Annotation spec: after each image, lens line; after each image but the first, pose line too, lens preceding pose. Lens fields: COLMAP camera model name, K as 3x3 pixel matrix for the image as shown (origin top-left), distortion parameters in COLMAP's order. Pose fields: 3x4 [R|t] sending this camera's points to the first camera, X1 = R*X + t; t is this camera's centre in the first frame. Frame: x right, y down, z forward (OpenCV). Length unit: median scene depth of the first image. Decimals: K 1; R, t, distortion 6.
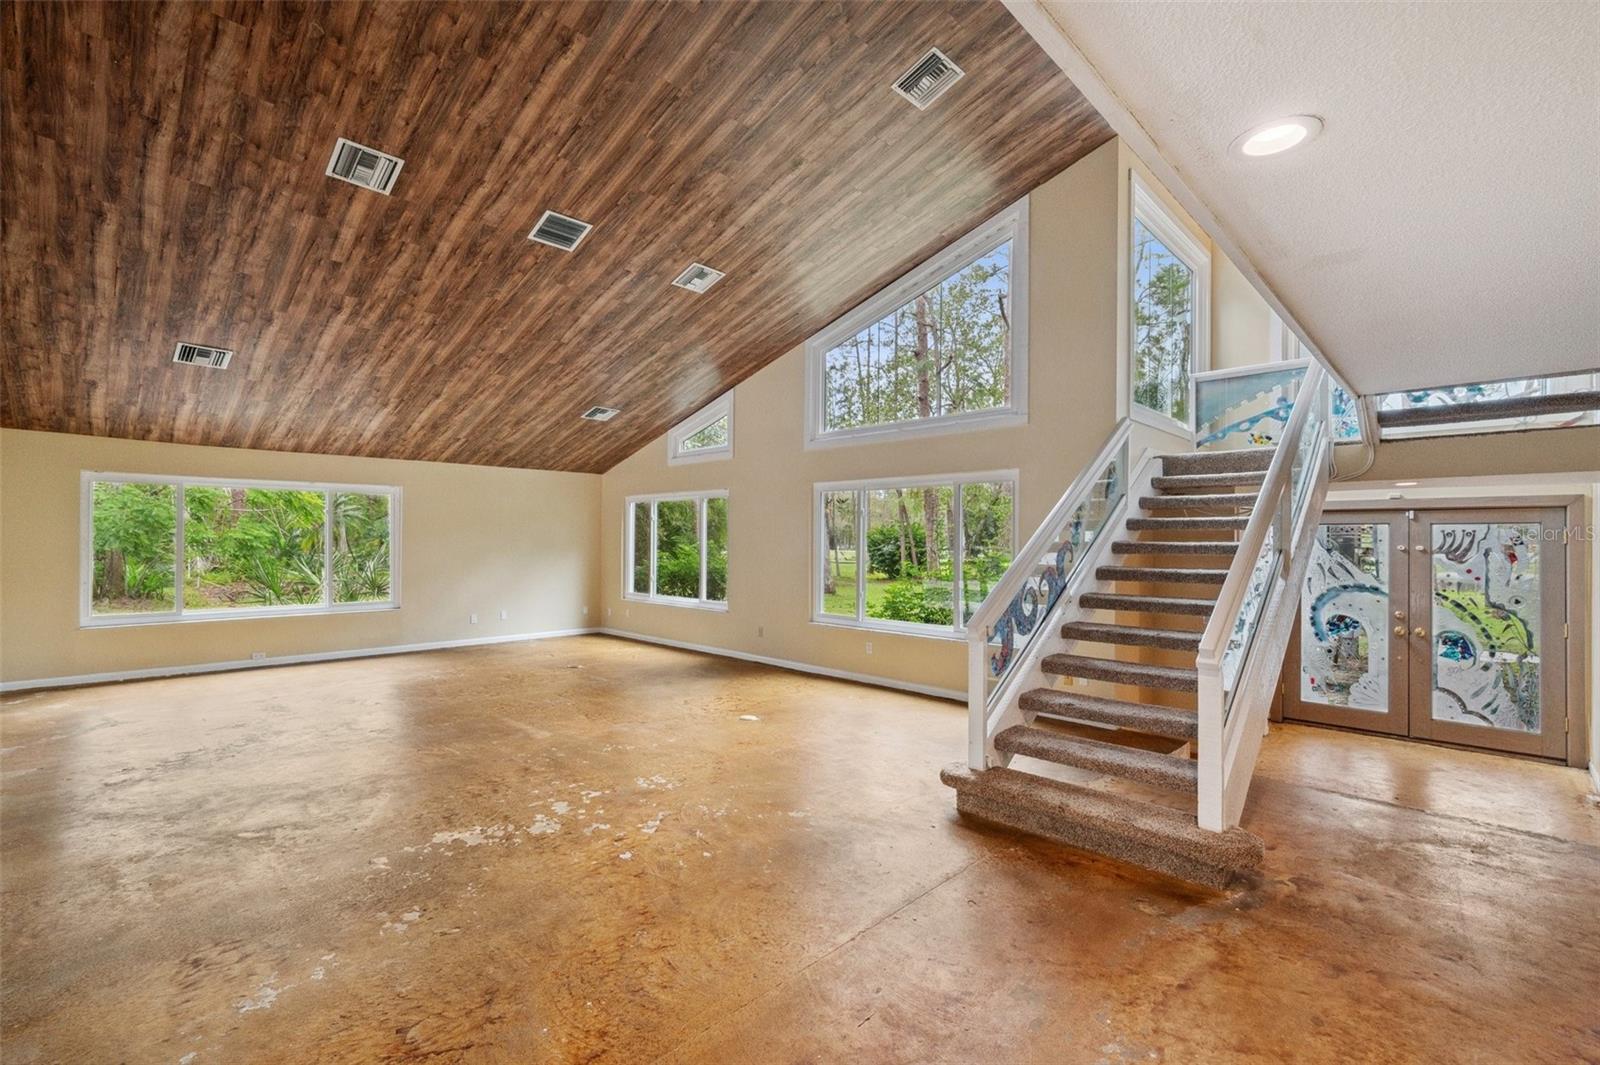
lens RADIAL K [[686.8, 0, 800.0], [0, 686.8, 532.5], [0, 0, 1]] dist [0.002255, 0.000283]
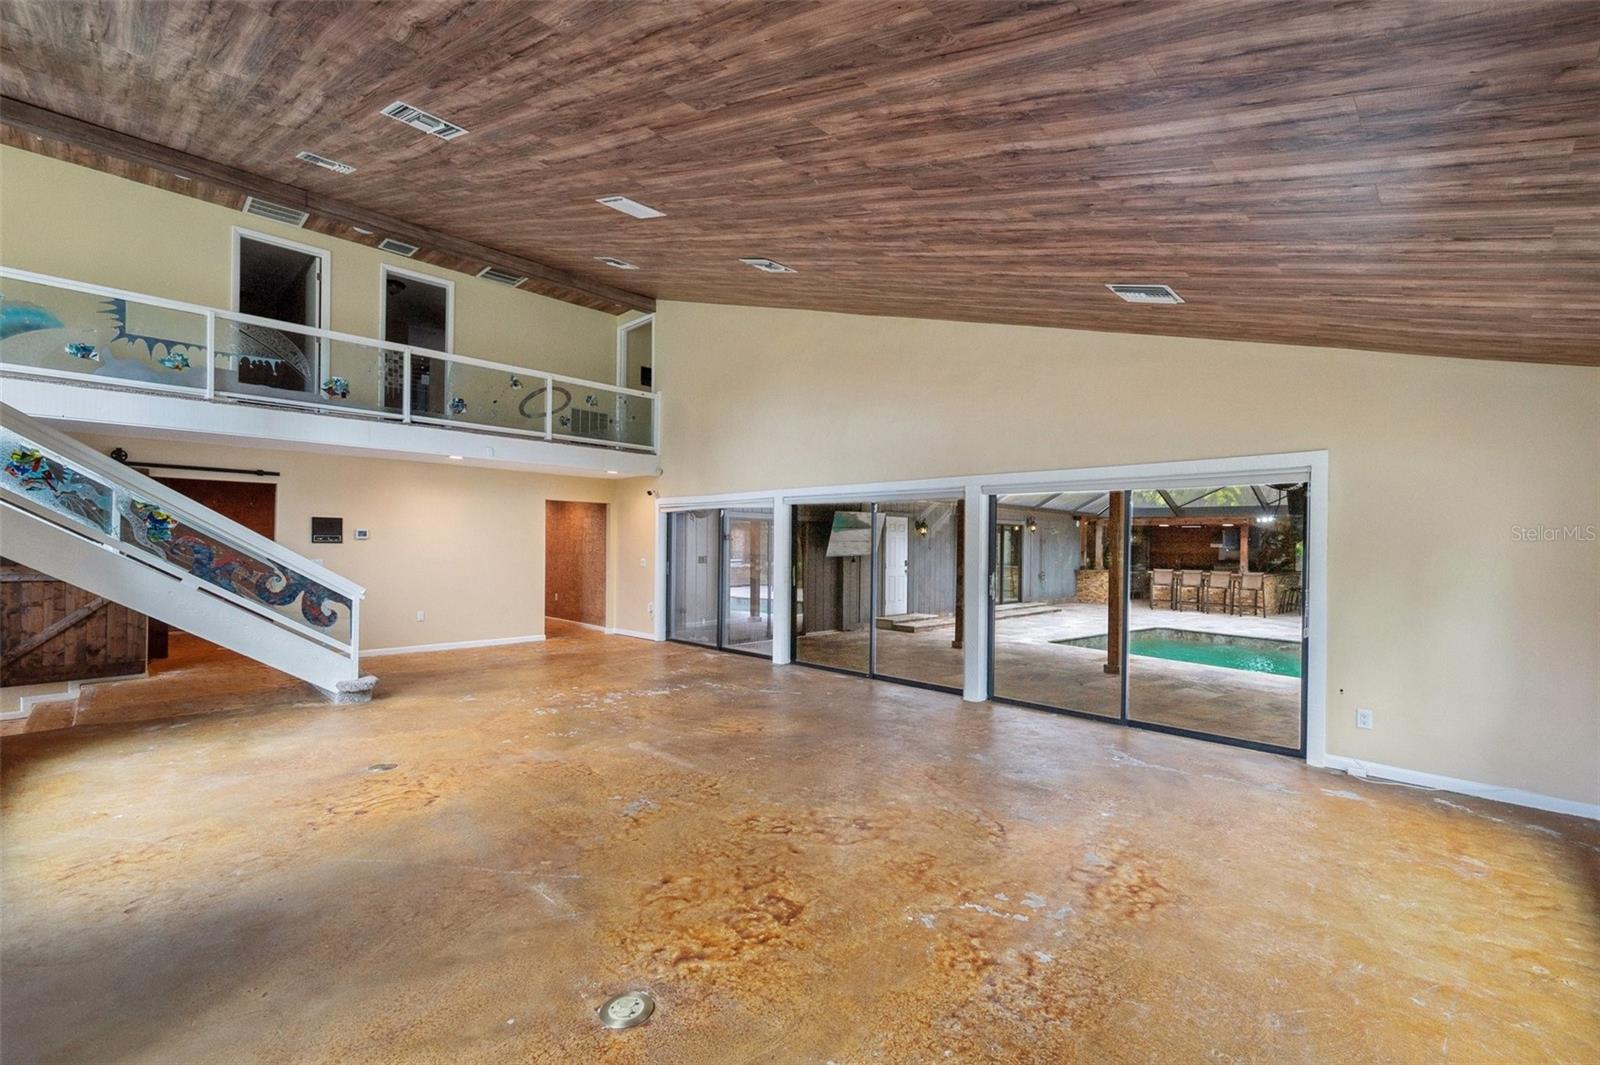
lens RADIAL K [[678.0, 0, 800.0], [0, 678.0, 532.5], [0, 0, 1]] dist [-0.000019, -0.000002]
pose [[-0.999883, -0.012392, 0.009005, -0.609379], [-0.012574, 0.999710, -0.020539, 0.011675], [-0.008748, -0.020649, -0.999749, 1.958009]]
